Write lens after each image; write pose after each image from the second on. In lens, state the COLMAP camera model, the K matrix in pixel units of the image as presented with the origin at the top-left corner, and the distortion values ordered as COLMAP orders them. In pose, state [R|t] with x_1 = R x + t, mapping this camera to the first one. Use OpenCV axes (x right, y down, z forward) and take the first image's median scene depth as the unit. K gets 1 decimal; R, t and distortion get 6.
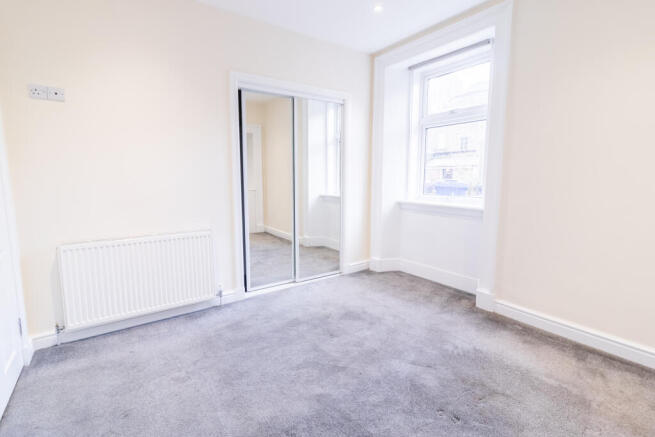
lens RADIAL K [[306.4, 0, 328.0], [0, 306.4, 211.0], [0, 0, 1]] dist [-0.002343, -0.000891]
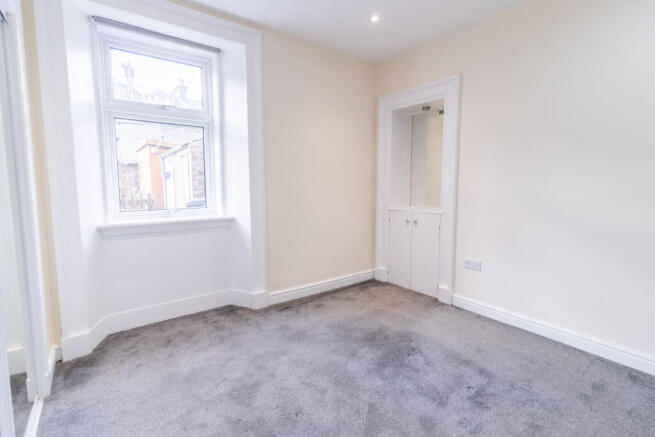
lens RADIAL K [[297.2, 0, 325.3], [0, 297.2, 212.5], [0, 0, 1]] dist [-0.000098, -0.000052]
pose [[-0.005642, -0.088618, 0.996050, -0.523770], [0.119463, 0.988872, 0.088656, -0.081071], [-0.992823, 0.119491, 0.005007, 0.756699]]
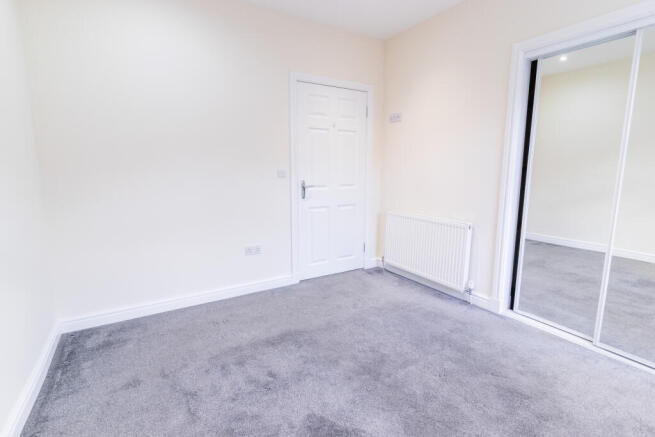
lens RADIAL K [[316.8, 0, 325.8], [0, 316.8, 217.3], [0, 0, 1]] dist [-0.000213, -0.000121]
pose [[-0.084042, 0.156841, -0.984042, 0.663128], [-0.113012, 0.979663, 0.165795, -0.077035], [0.990033, 0.125143, -0.064608, 0.606063]]
